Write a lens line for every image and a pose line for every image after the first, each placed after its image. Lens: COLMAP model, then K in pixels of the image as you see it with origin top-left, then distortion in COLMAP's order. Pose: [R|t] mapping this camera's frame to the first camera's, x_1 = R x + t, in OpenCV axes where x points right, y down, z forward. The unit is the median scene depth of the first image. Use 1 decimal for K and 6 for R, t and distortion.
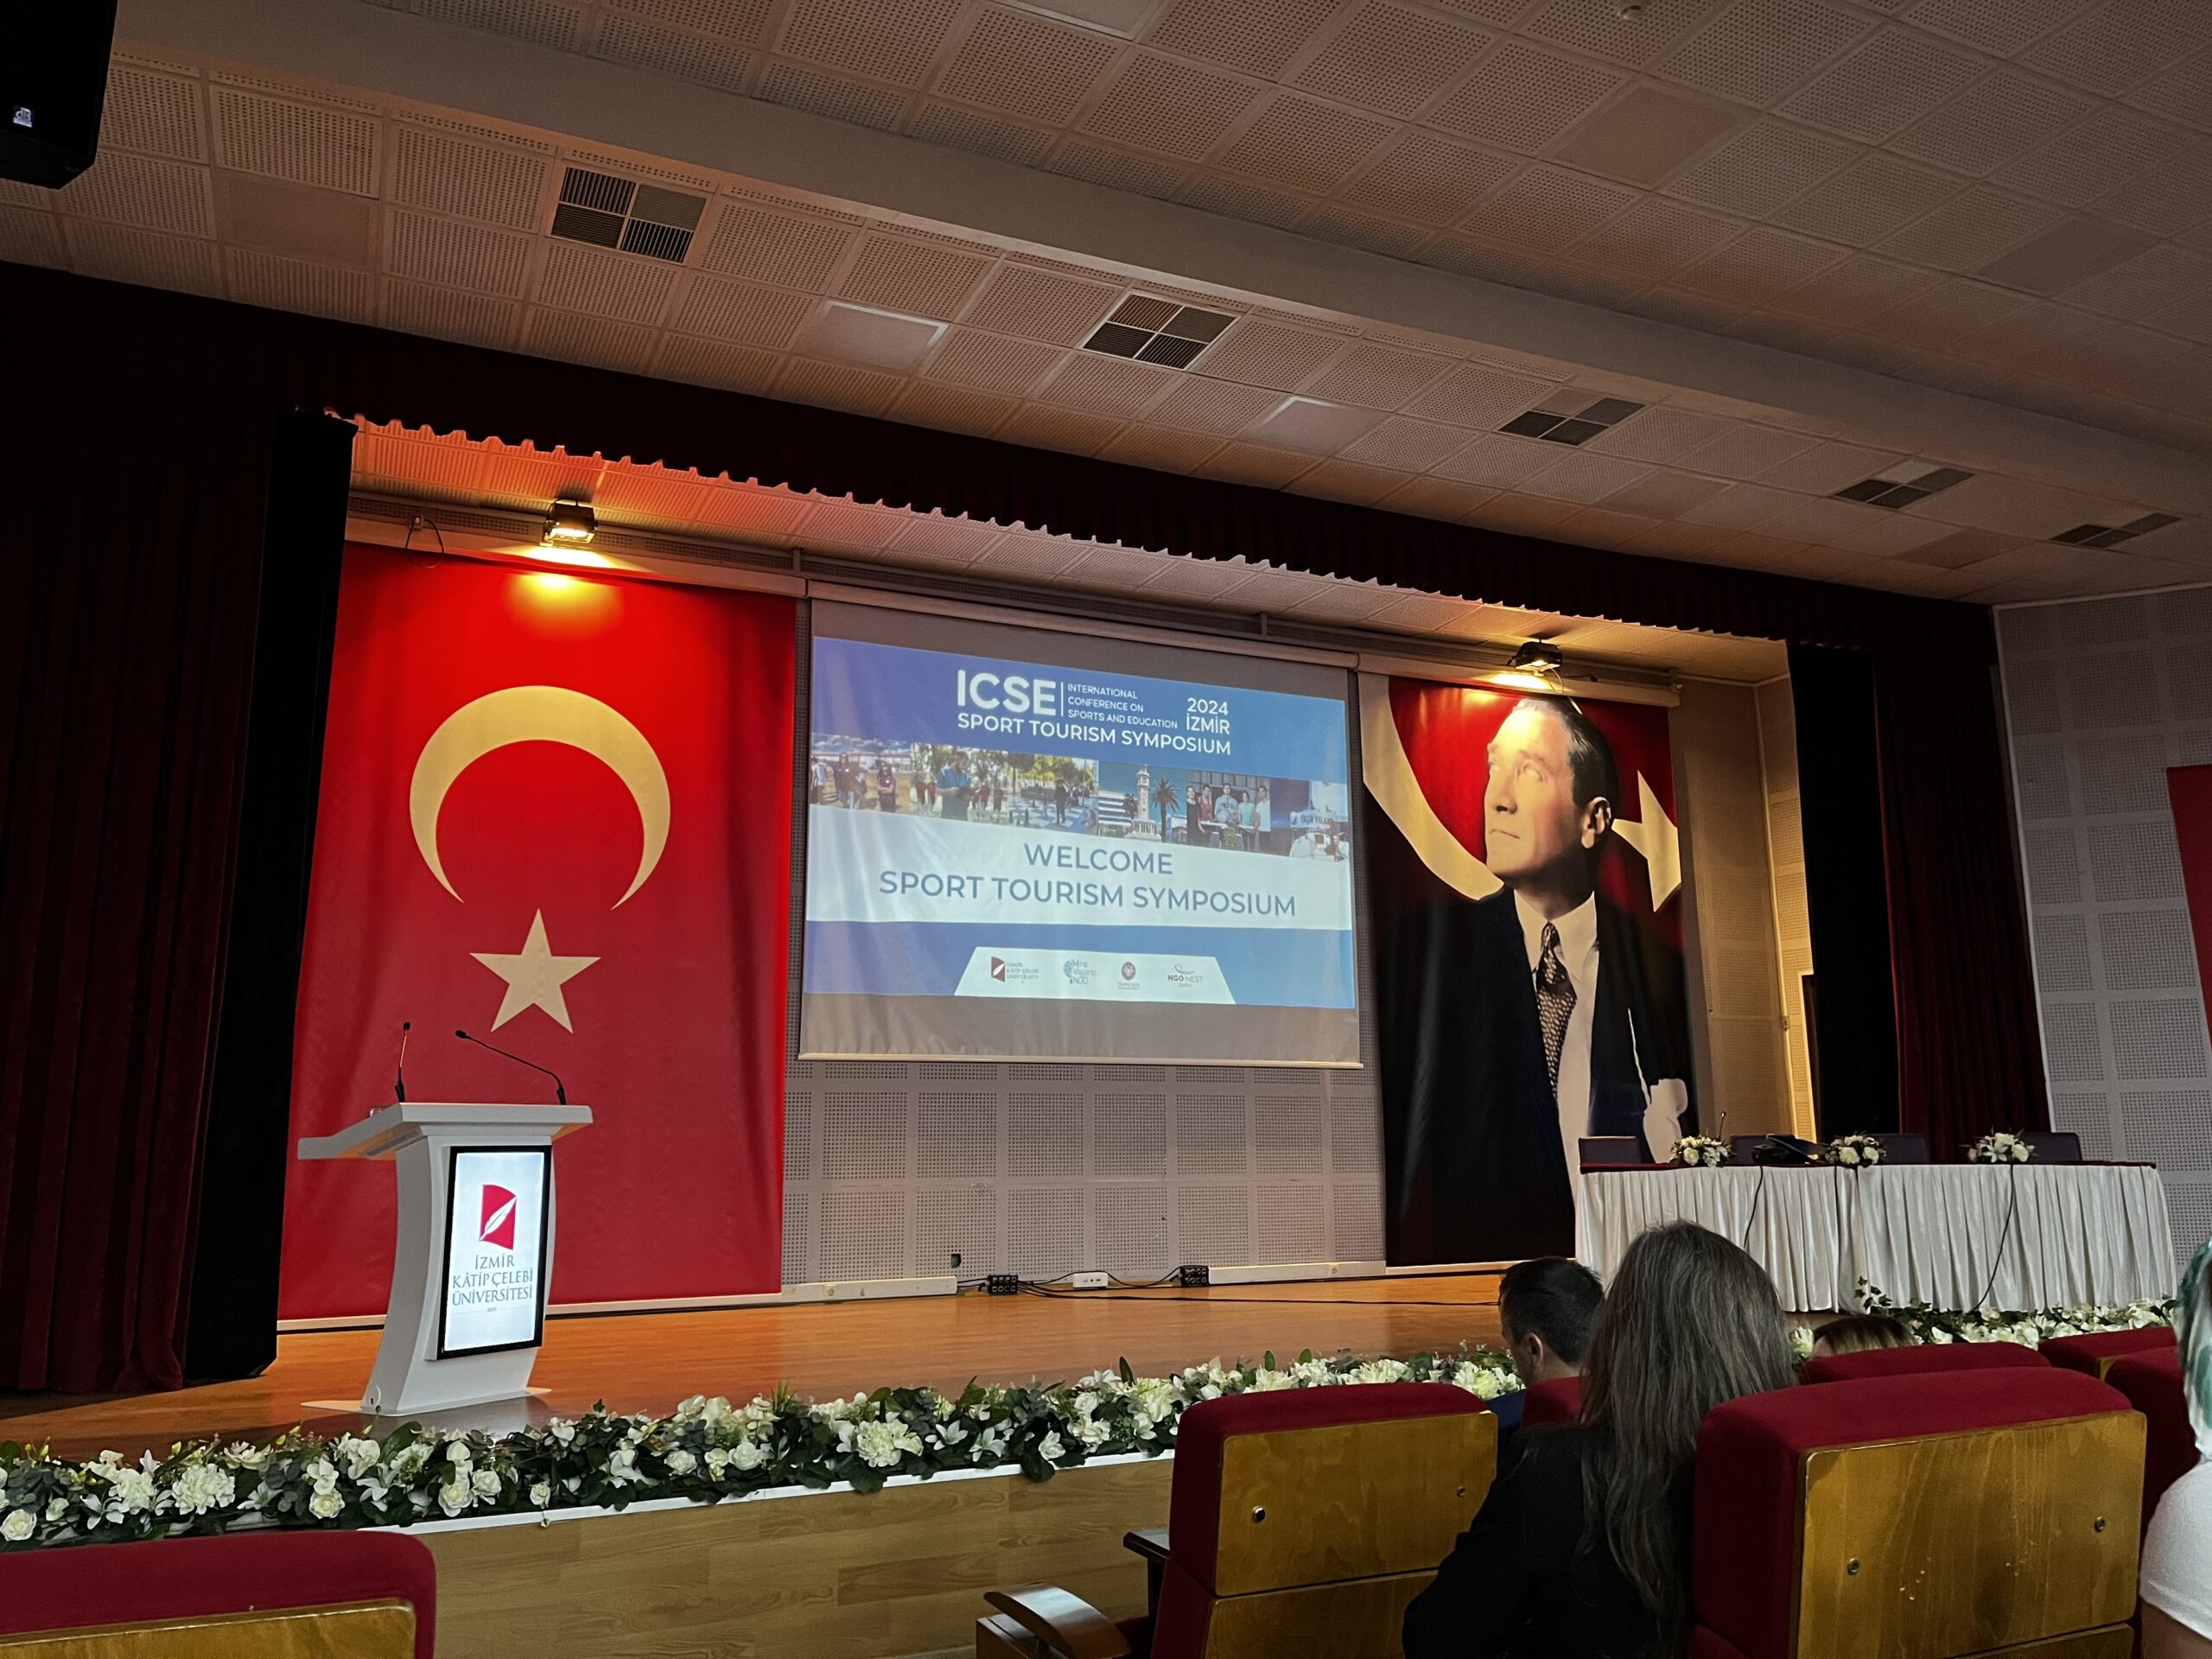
lens RADIAL K [[1661.5, 0, 1092.1], [0, 1661.5, 827.3], [0, 0, 1]] dist [0.066051, -0.077368]
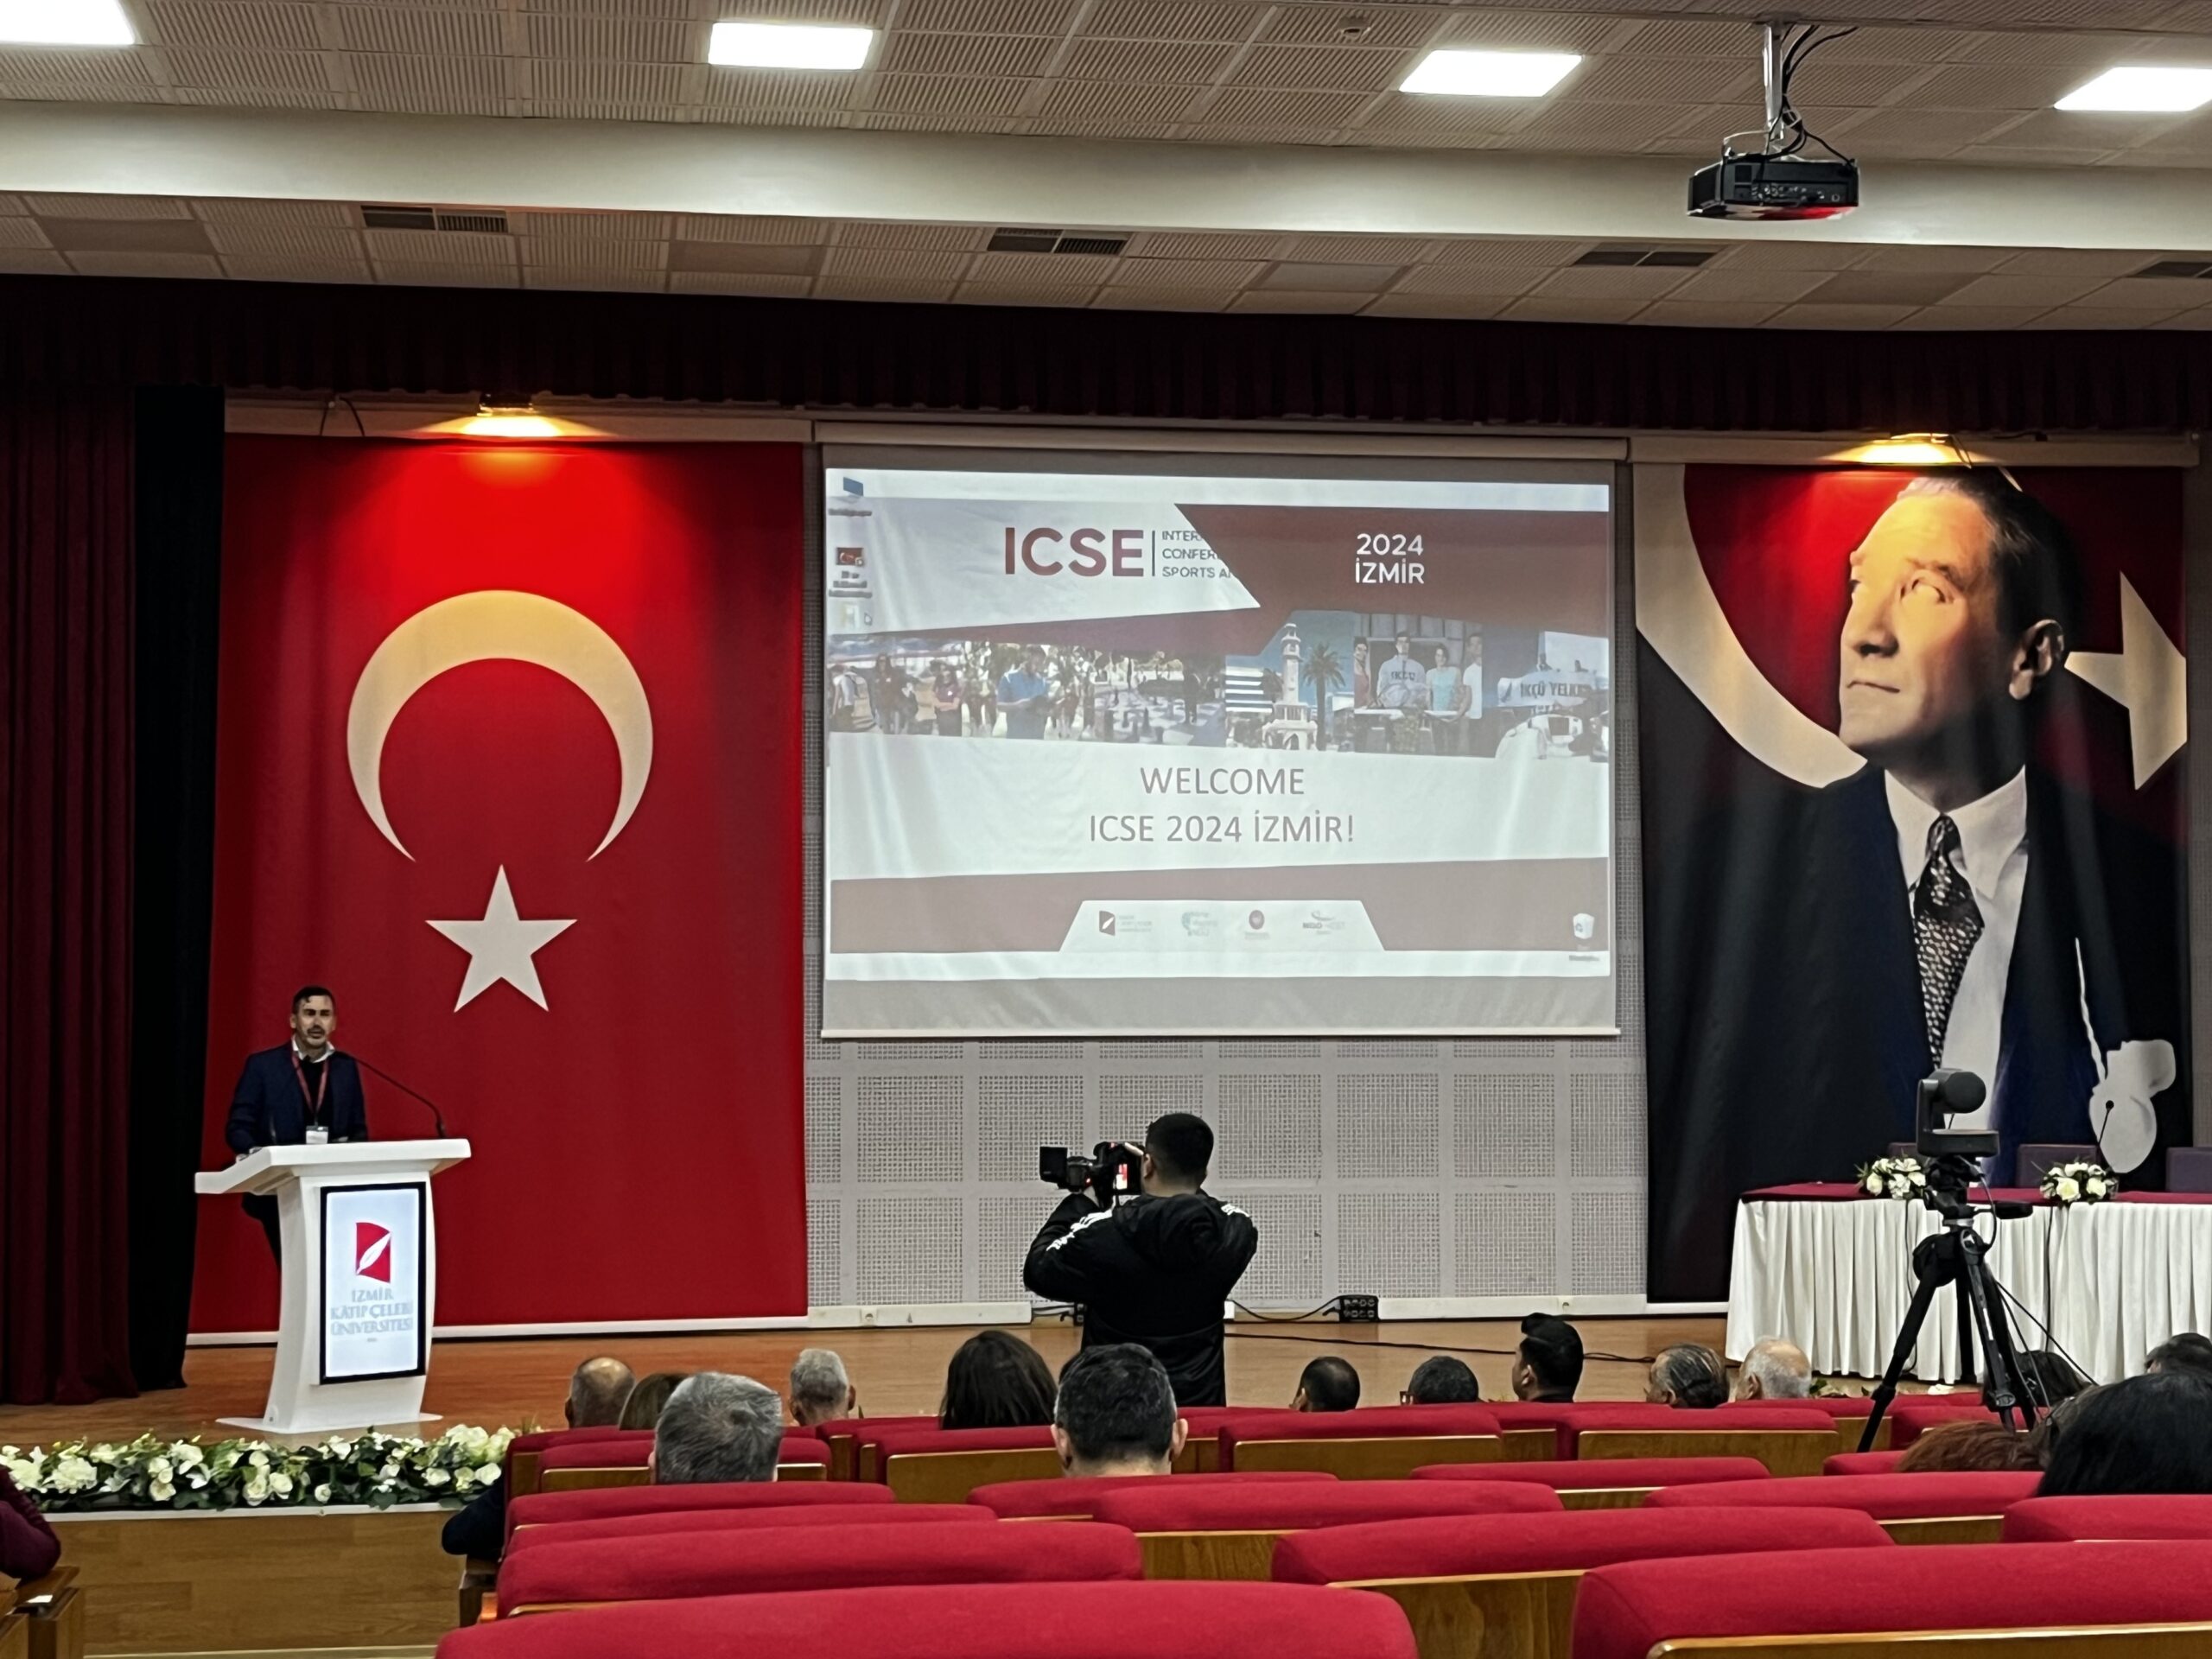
lens RADIAL K [[3492.1, 0, 1121.3], [0, 3492.1, 854.7], [0, 0, 1]] dist [0.090072, 0.000000]
pose [[0.963242, -0.004887, -0.268590, 0.431653], [0.046368, 0.987852, 0.148317, -0.198379], [0.264602, -0.155319, 0.951768, -0.575461]]
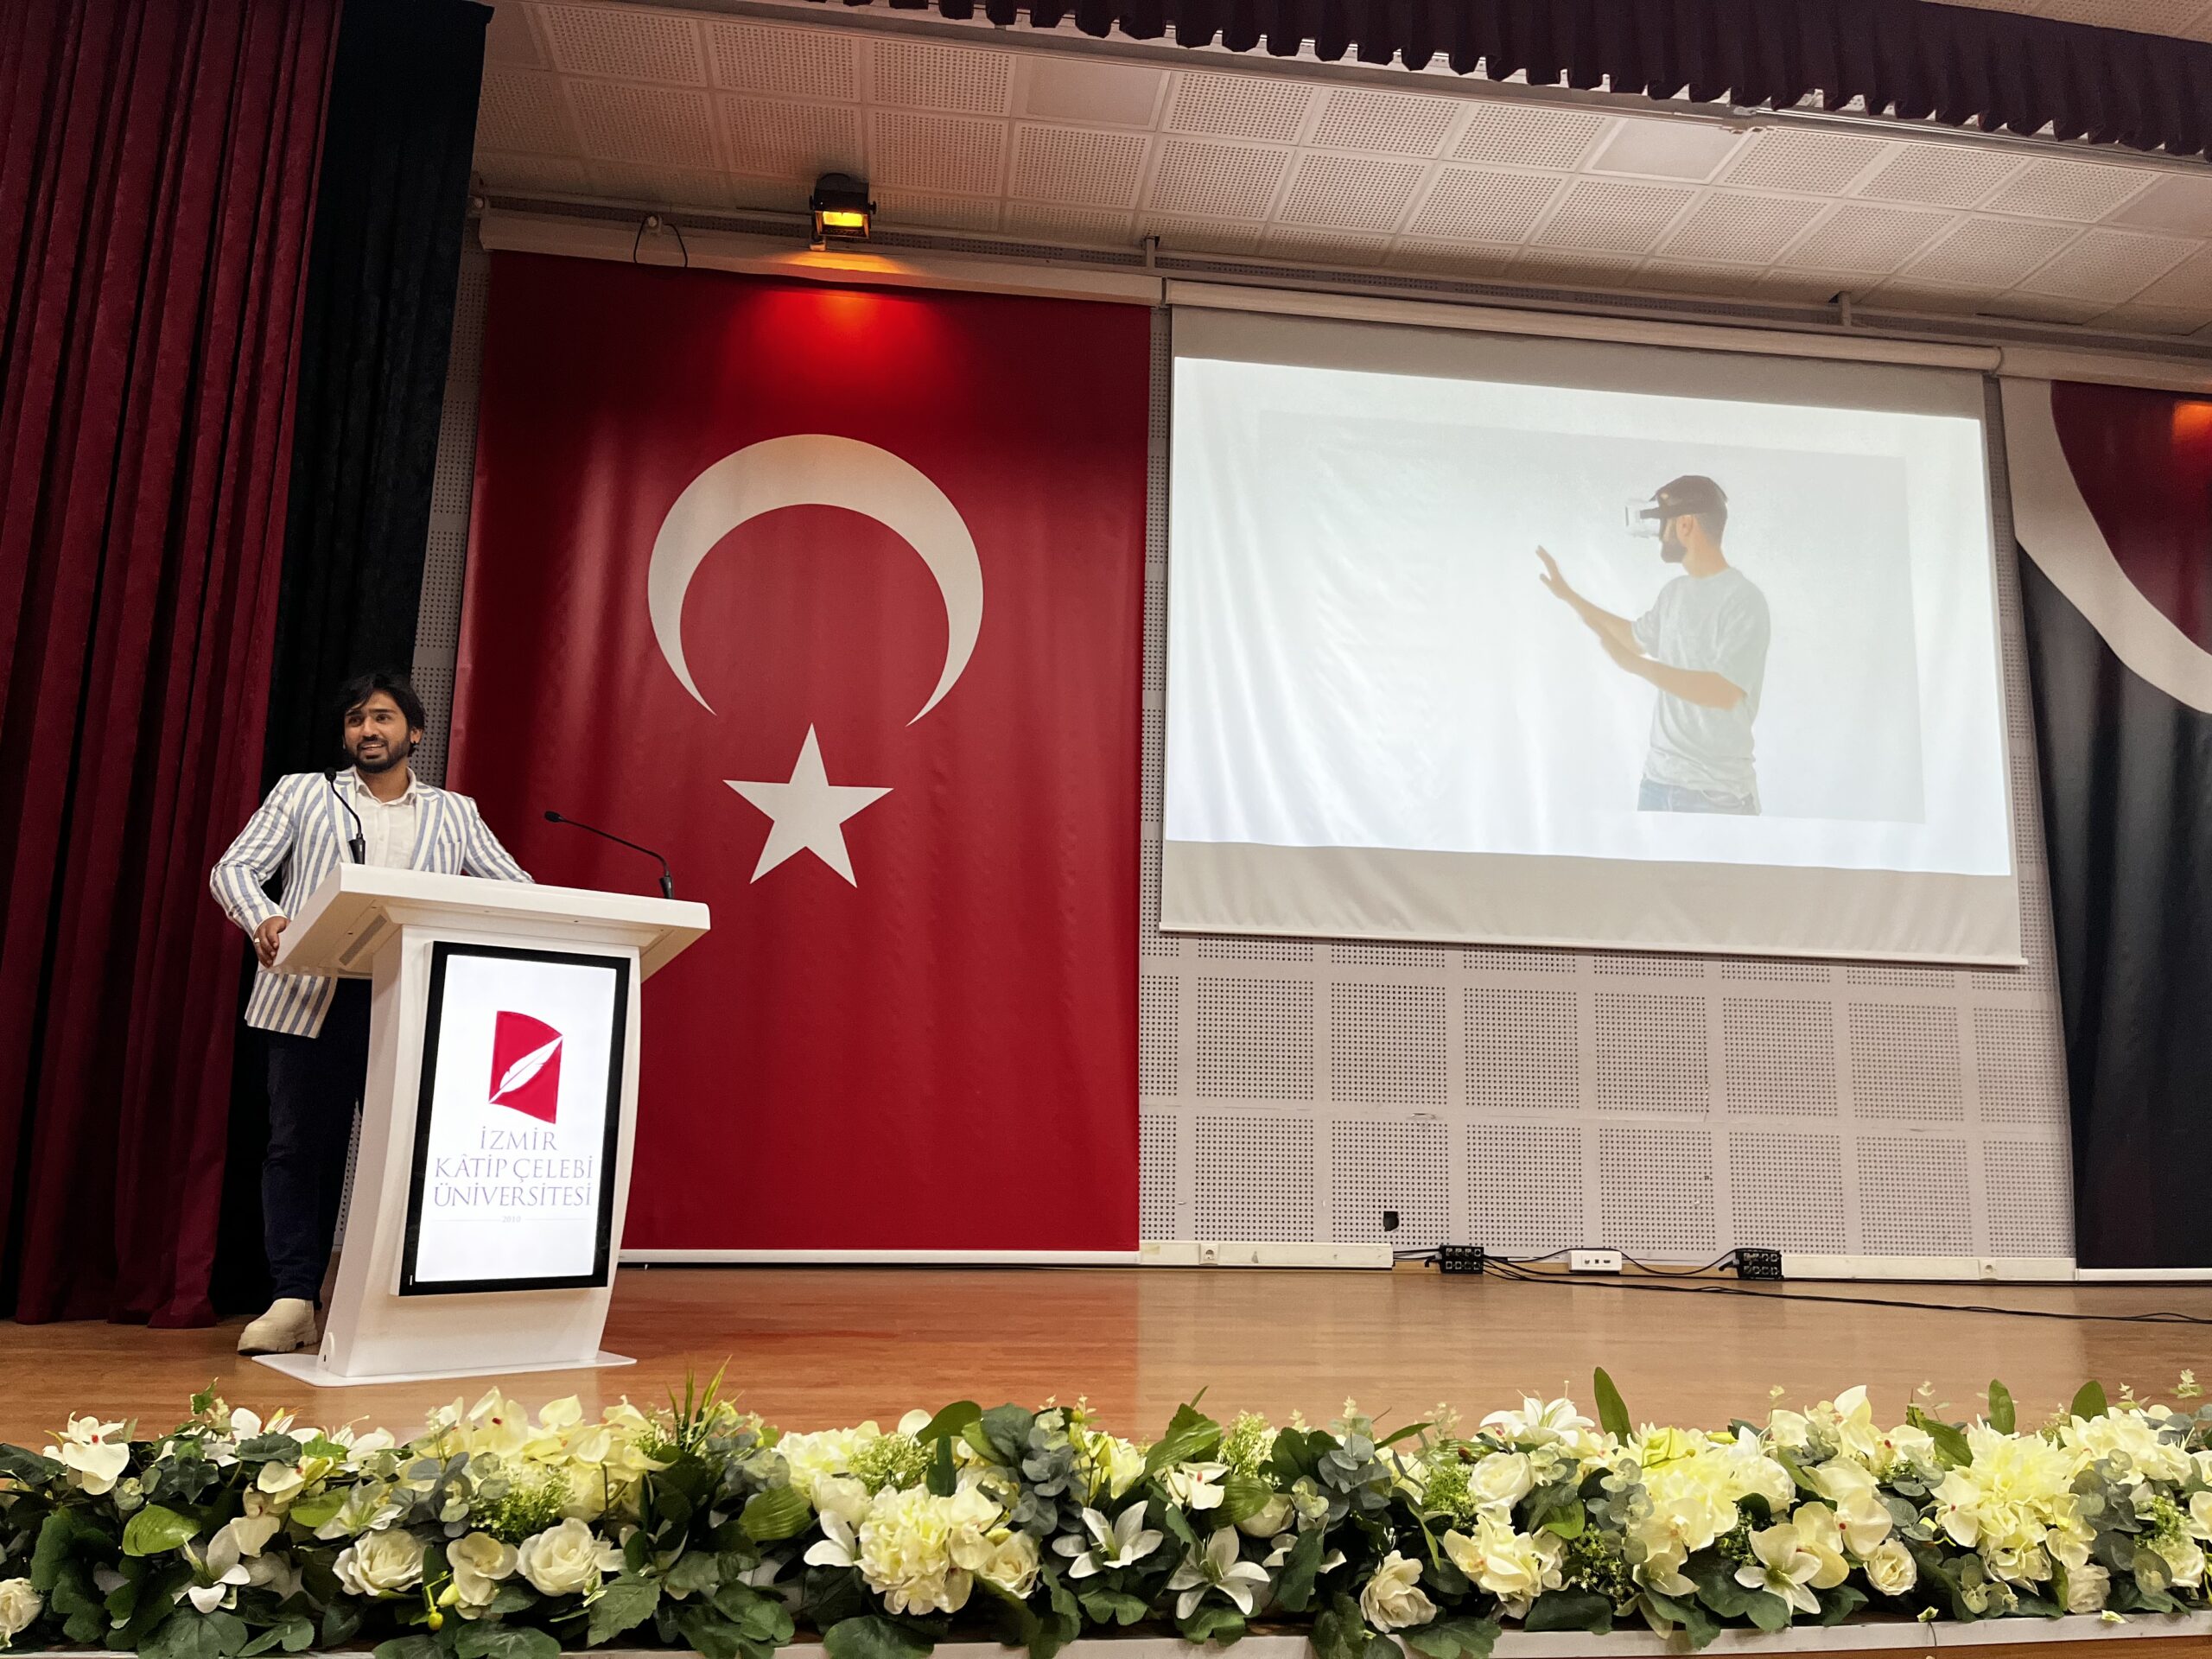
lens RADIAL K [[1661.5, 0, 1116.2], [0, 1661.5, 843.8], [0, 0, 1]] dist [0.066051, -0.077368]
pose [[0.957402, -0.024044, -0.287756, 0.013893], [0.026383, 0.999643, 0.004254, 0.101042], [0.287551, -0.011664, 0.957694, 0.316800]]
